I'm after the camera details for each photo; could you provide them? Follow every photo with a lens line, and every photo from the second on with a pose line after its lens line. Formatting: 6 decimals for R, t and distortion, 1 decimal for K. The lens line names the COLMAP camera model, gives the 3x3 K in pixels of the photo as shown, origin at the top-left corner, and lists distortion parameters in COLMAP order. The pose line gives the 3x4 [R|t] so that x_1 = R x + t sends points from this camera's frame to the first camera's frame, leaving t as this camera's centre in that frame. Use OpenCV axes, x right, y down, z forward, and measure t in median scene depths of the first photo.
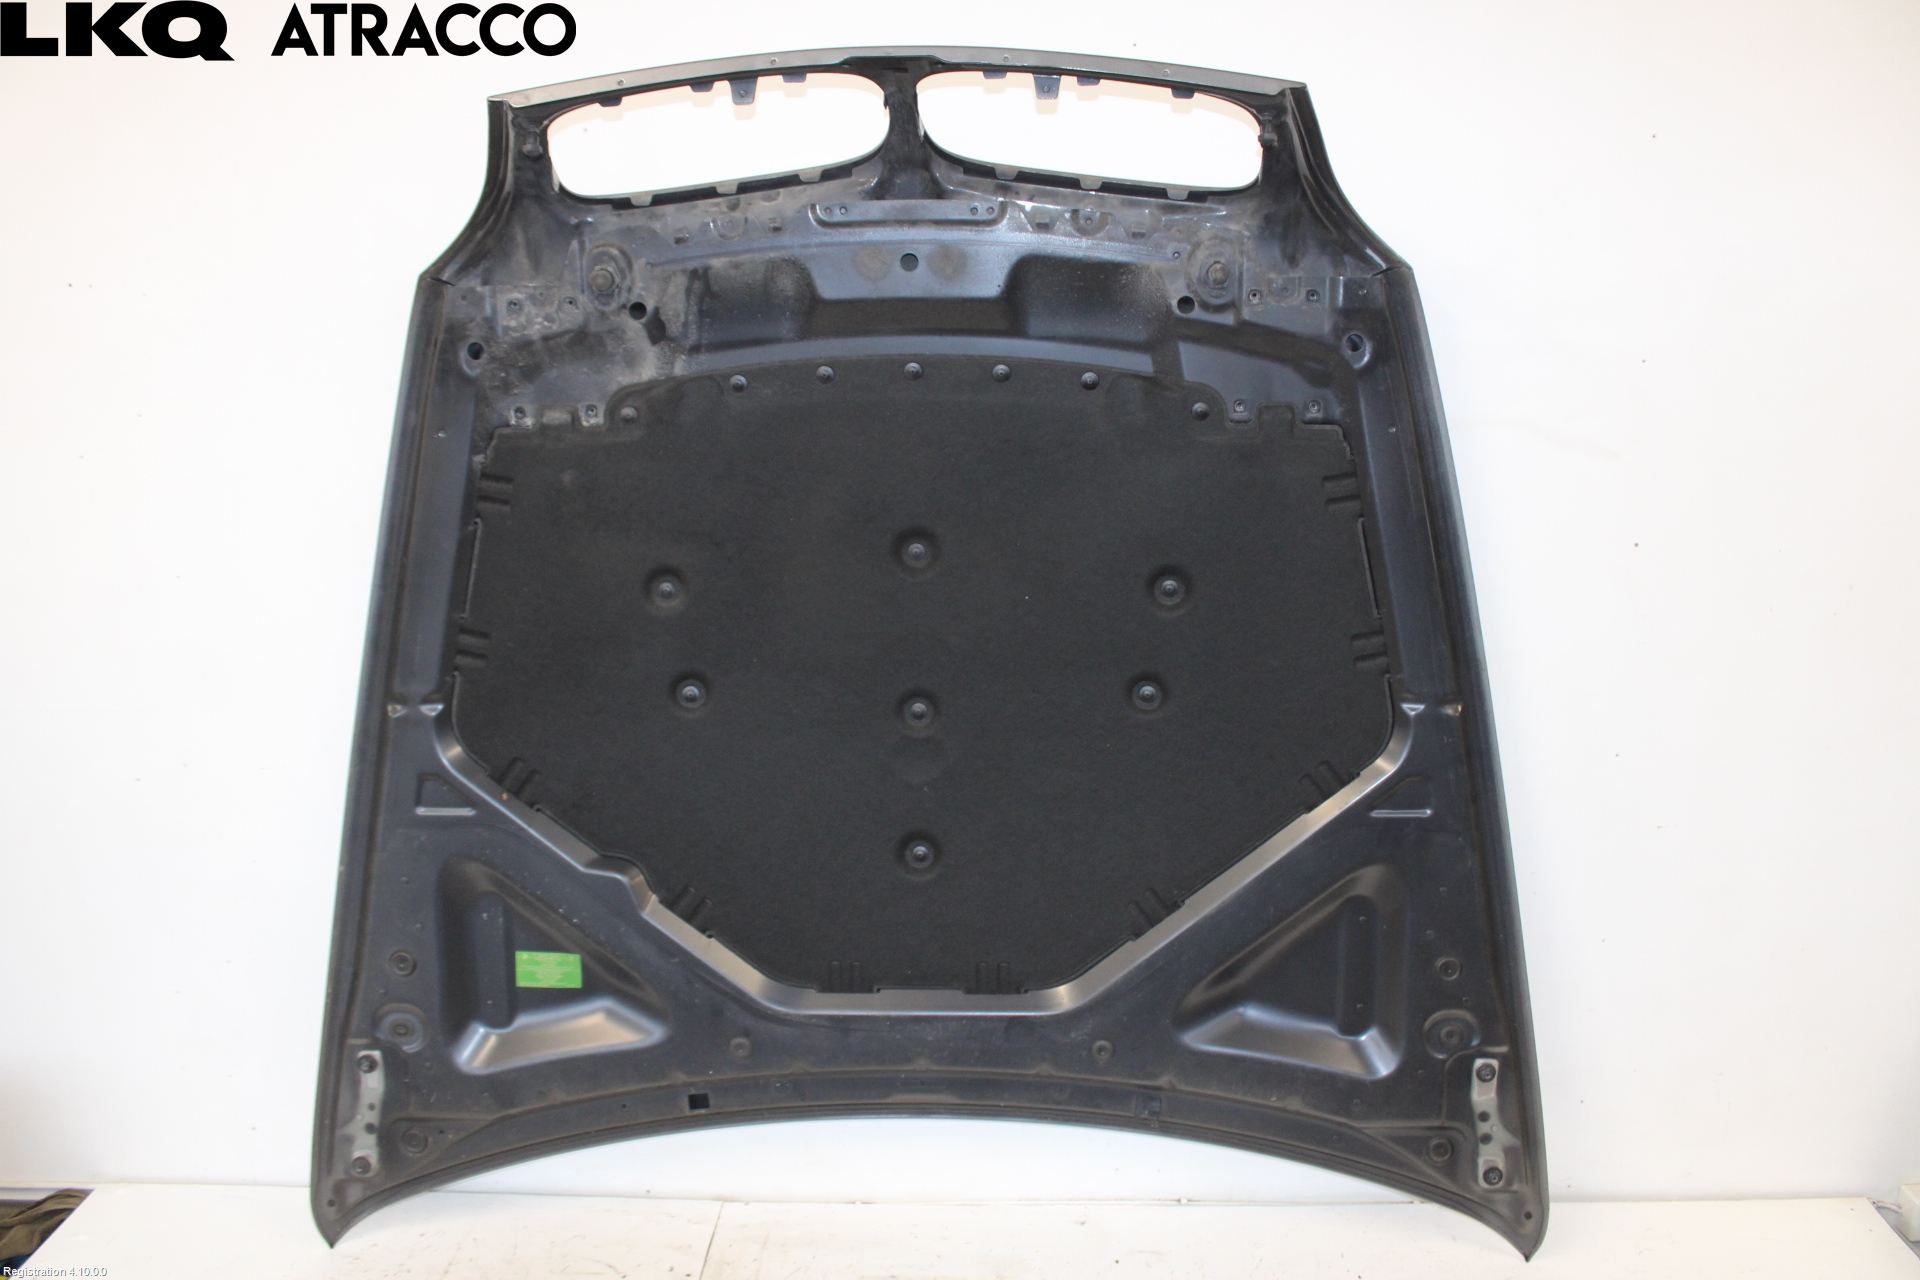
lens RADIAL K [[1653.3, 0, 960.0], [0, 1653.3, 640.0], [0, 0, 1]] dist [-0.114770, 0.000612]
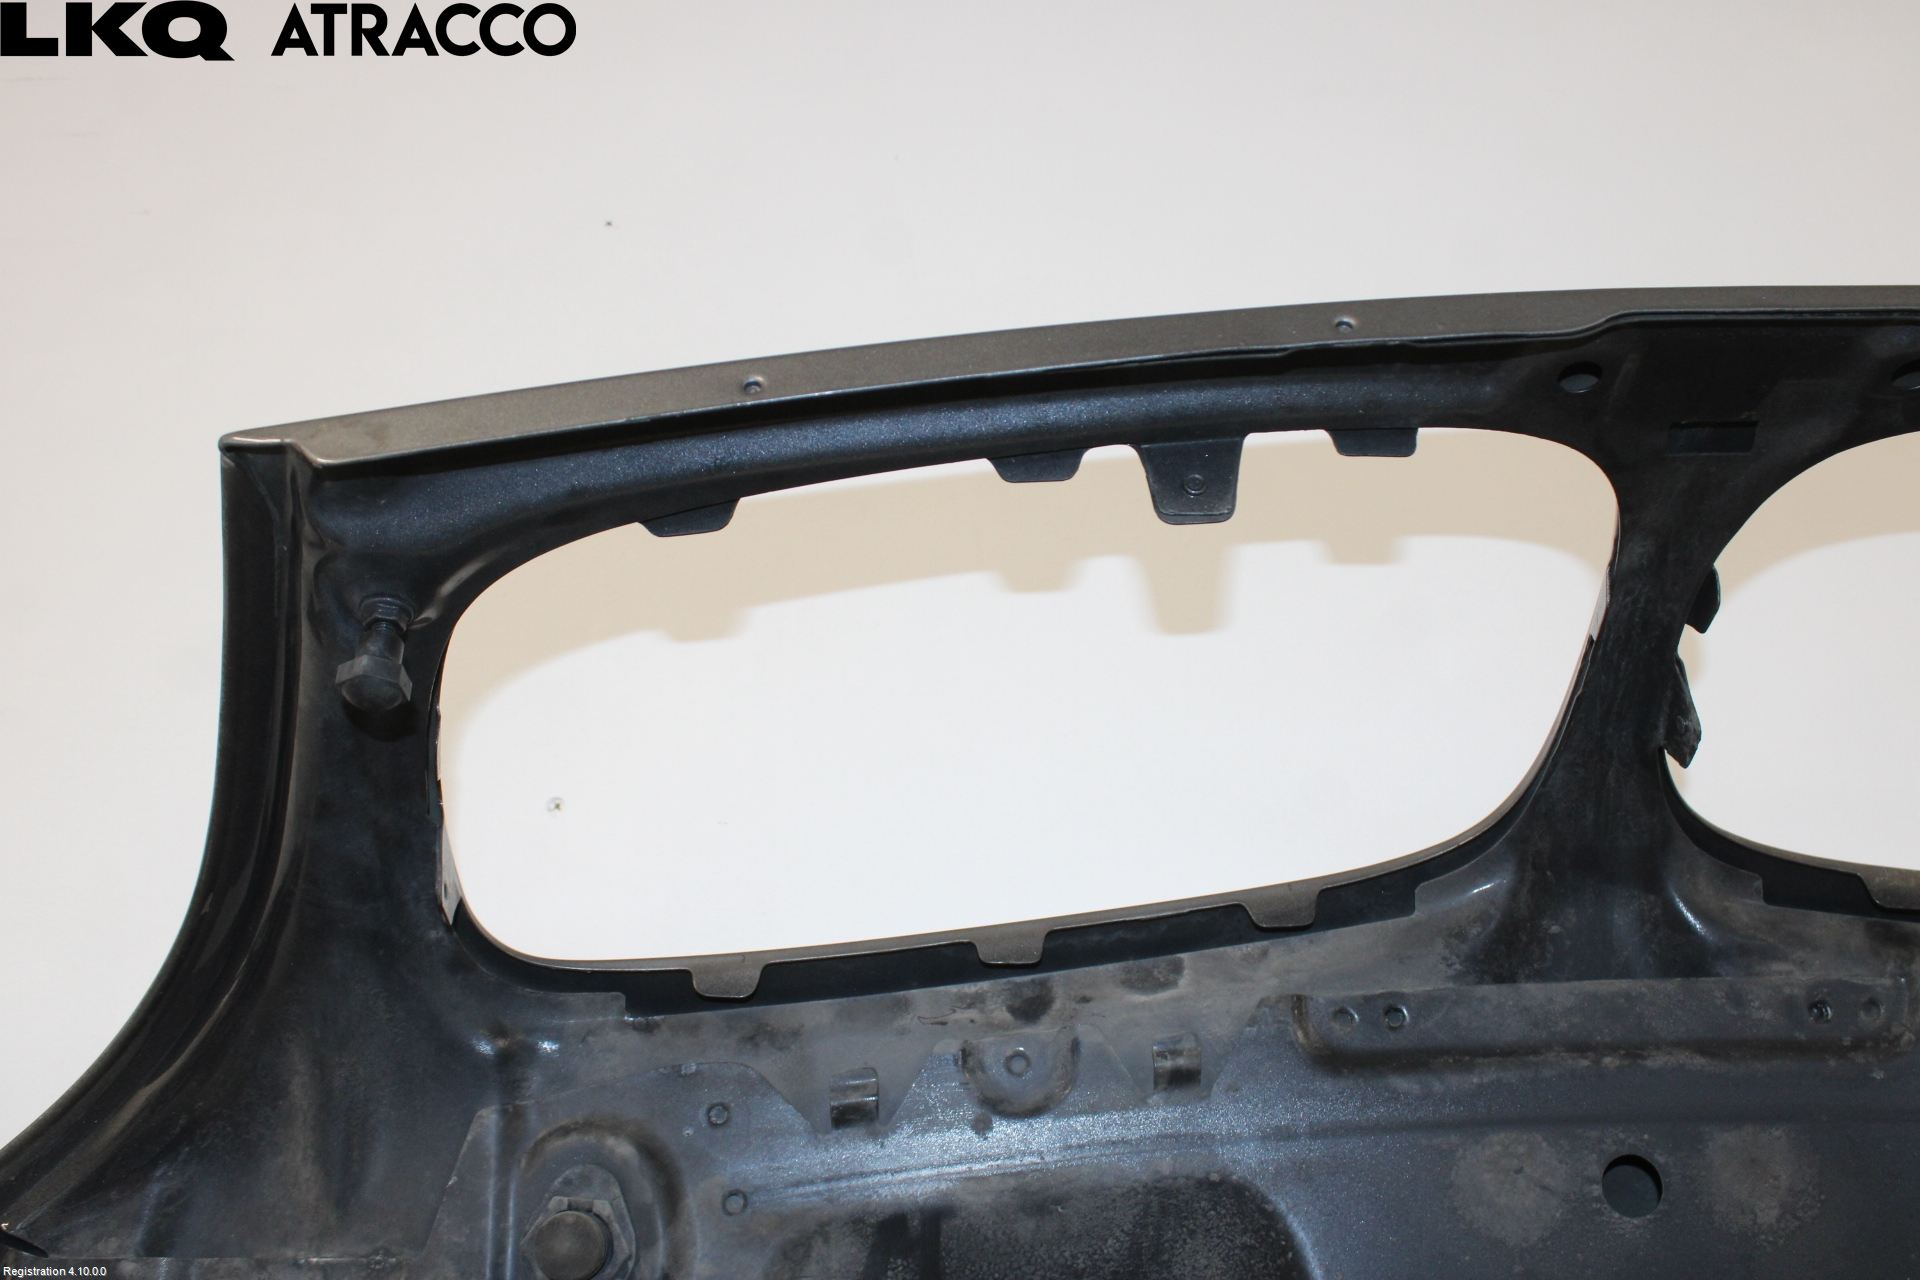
lens RADIAL K [[1899.1, 0, 960.0], [0, 1899.1, 640.0], [0, 0, 1]] dist [-0.133388, 0.147217]
pose [[0.999877, 0.002249, 0.015501, -0.158279], [0.007091, 0.817420, -0.575998, -0.120413], [-0.013966, 0.576038, 0.817304, 0.681510]]
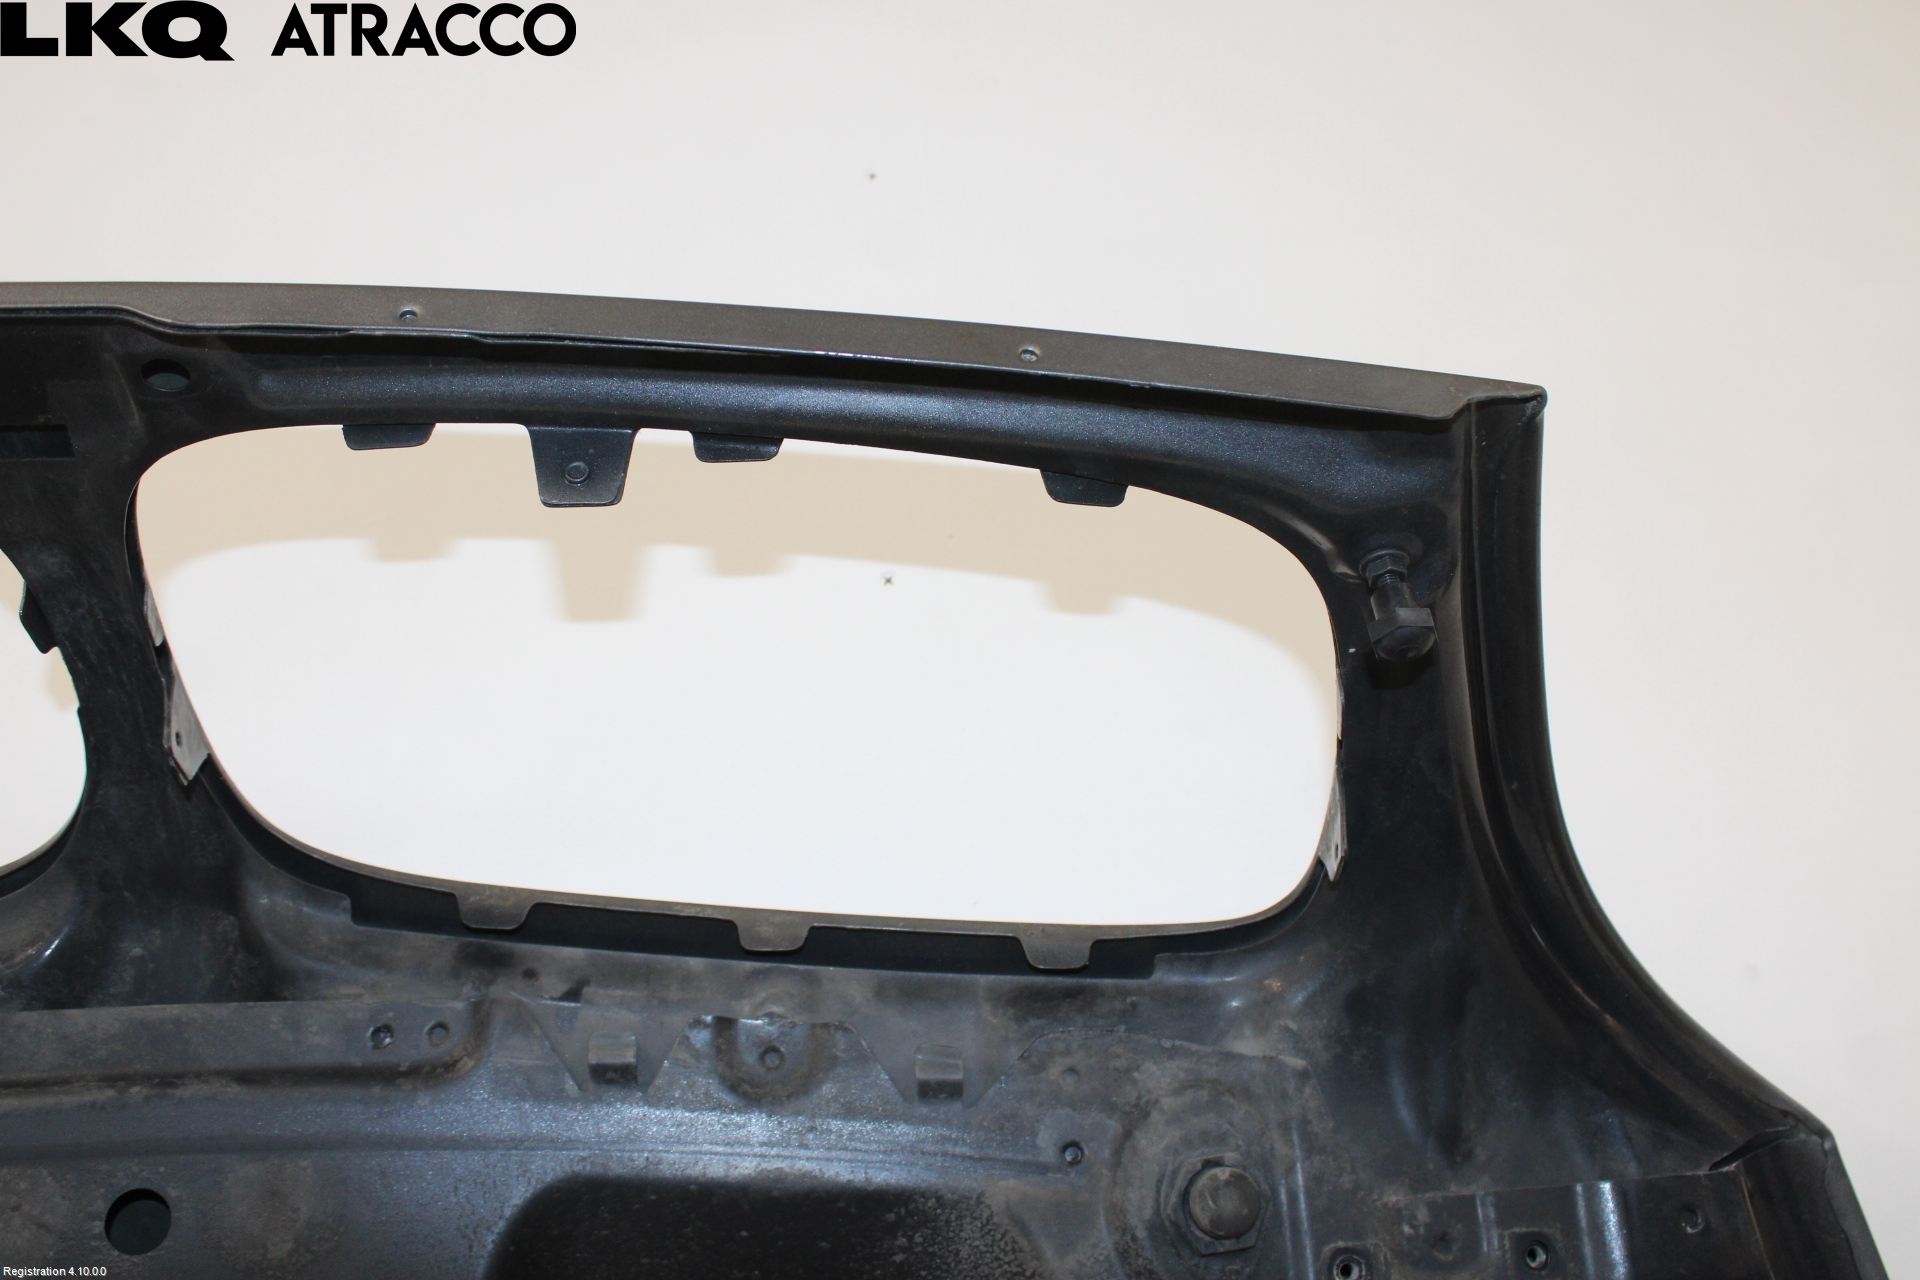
lens RADIAL K [[1899.1, 0, 960.0], [0, 1899.1, 640.0], [0, 0, 1]] dist [-0.133388, 0.147217]
pose [[0.987069, -0.001867, 0.160287, 0.057728], [0.092293, 0.824186, -0.558749, -0.122938], [-0.131062, 0.566316, 0.813700, 0.673882]]
